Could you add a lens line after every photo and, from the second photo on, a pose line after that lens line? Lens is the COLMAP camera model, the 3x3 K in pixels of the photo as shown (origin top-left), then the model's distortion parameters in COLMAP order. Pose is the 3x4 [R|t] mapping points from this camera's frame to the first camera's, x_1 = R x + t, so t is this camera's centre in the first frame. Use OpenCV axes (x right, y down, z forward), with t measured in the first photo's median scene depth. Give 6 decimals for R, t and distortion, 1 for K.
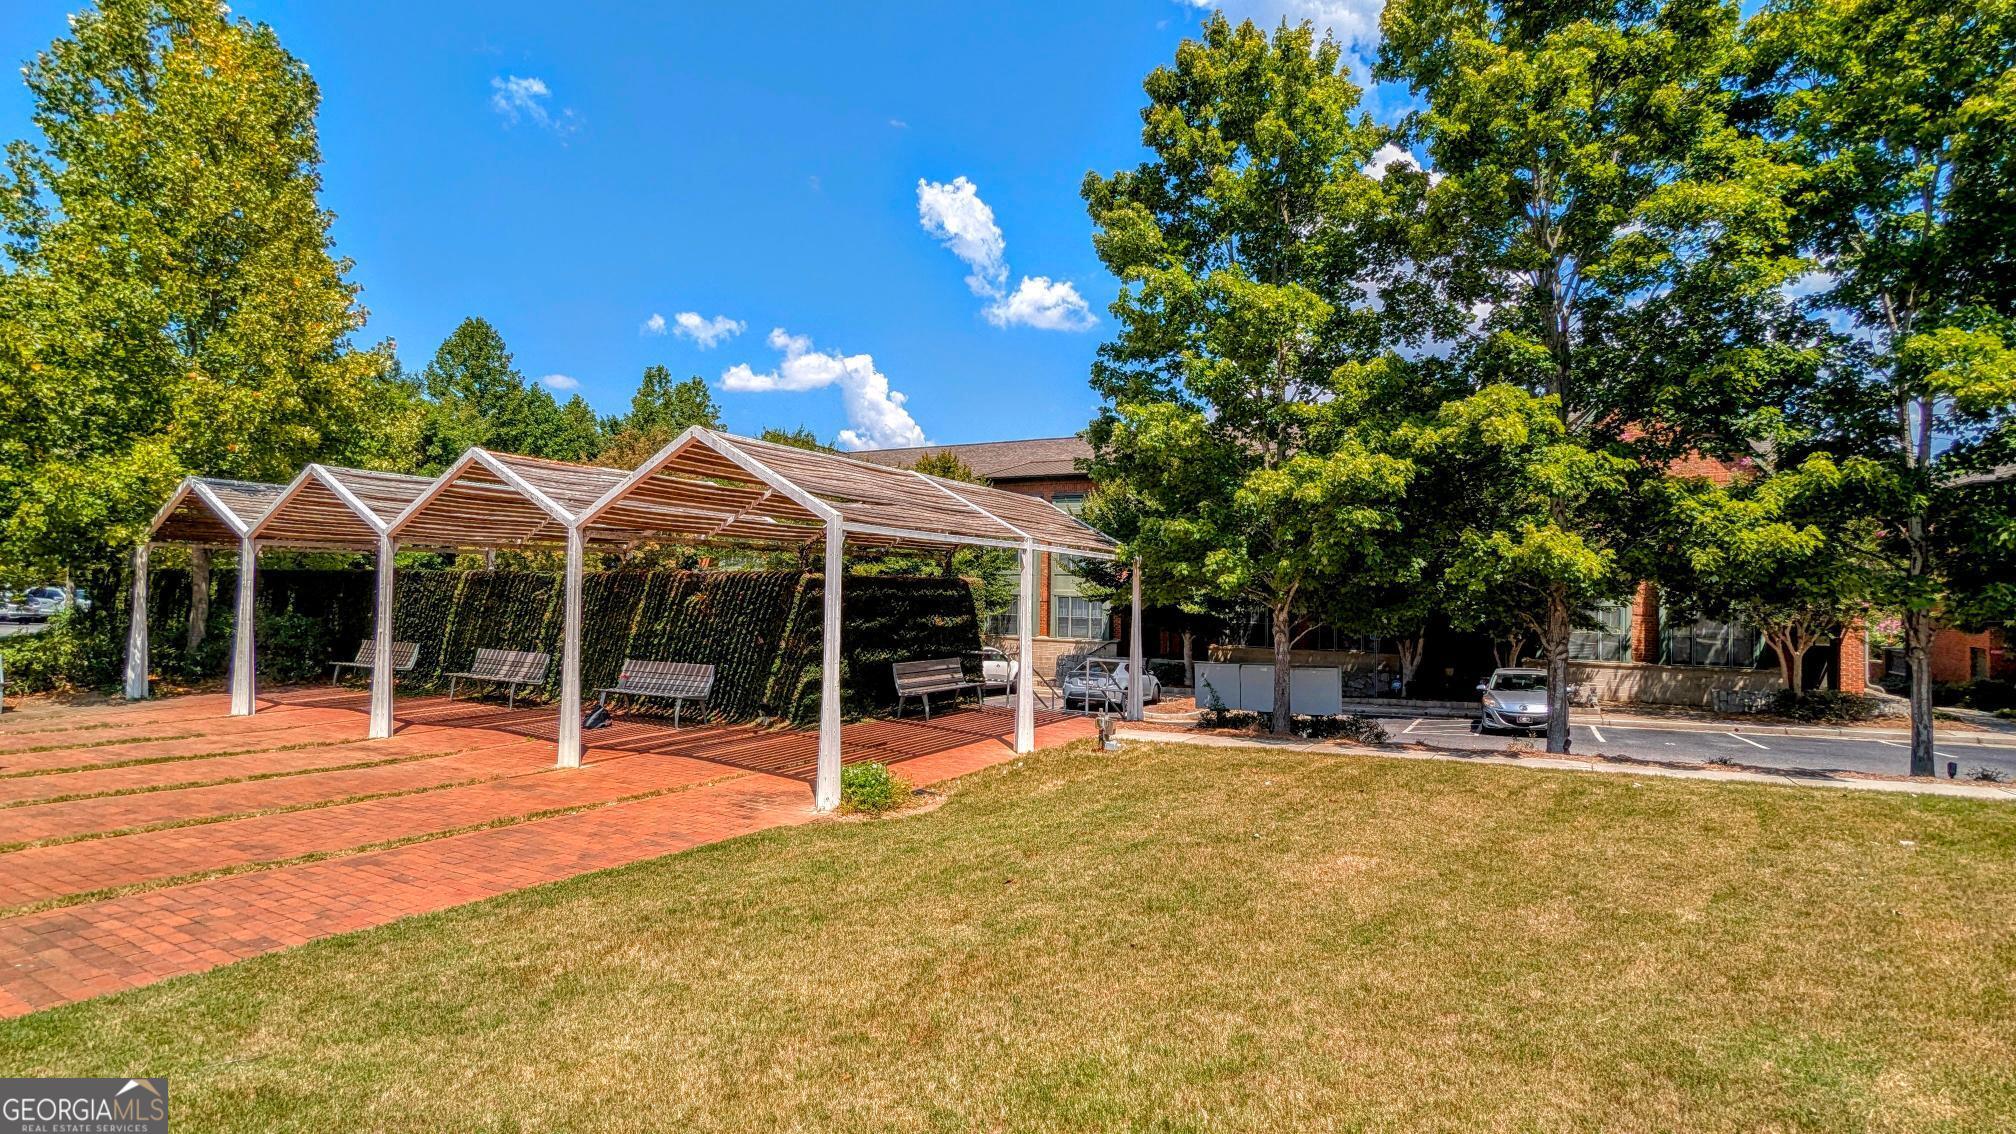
lens RADIAL K [[954.5, 0, 1014.3], [0, 954.5, 563.1], [0, 0, 1]] dist [0.000653, 0.001238]
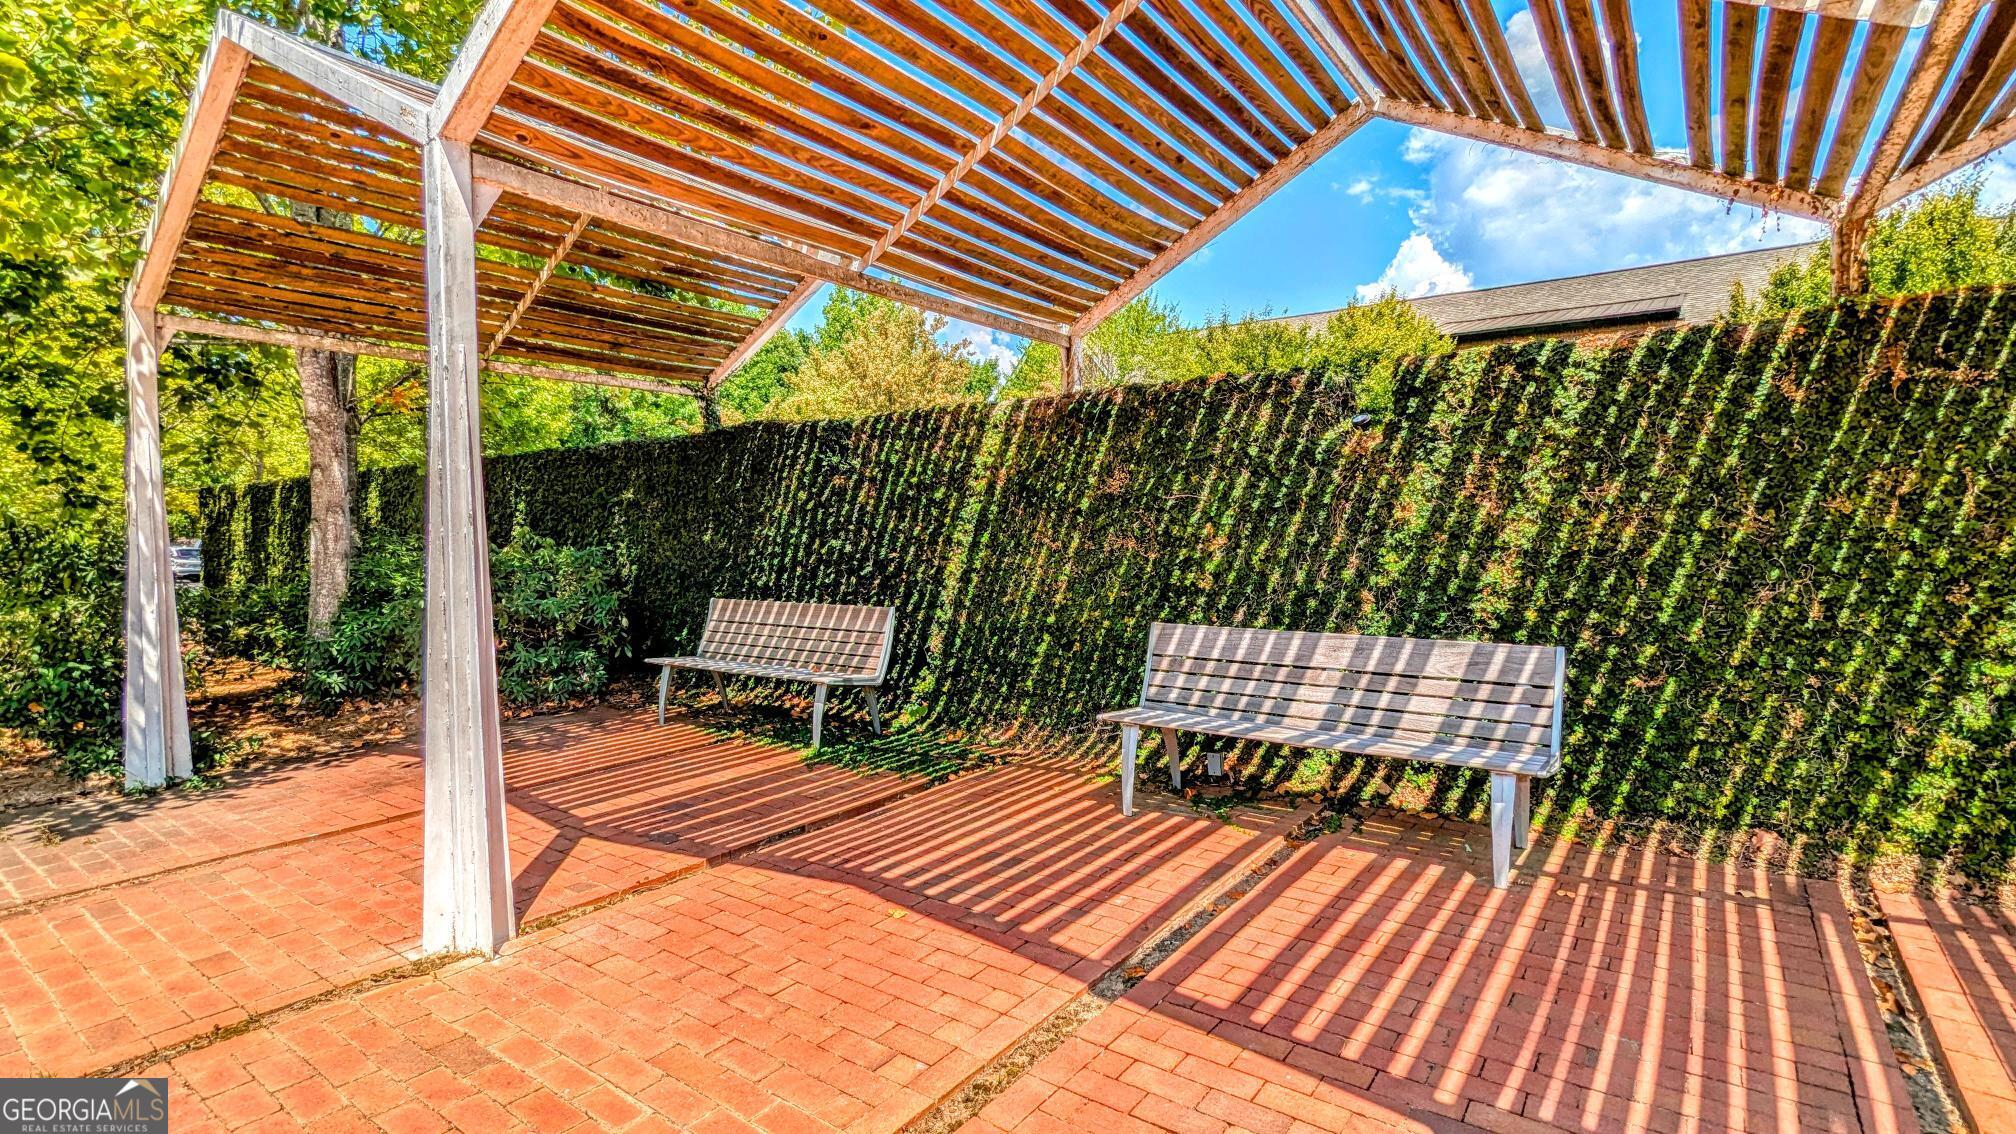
lens RADIAL K [[954.5, 0, 1003.3], [0, 954.5, 573.6], [0, 0, 1]] dist [0.000653, 0.001238]
pose [[0.990995, -0.018083, -0.132674, -0.550562], [0.027067, 0.997437, 0.066229, 0.051111], [0.131136, -0.069224, 0.988945, 0.676671]]
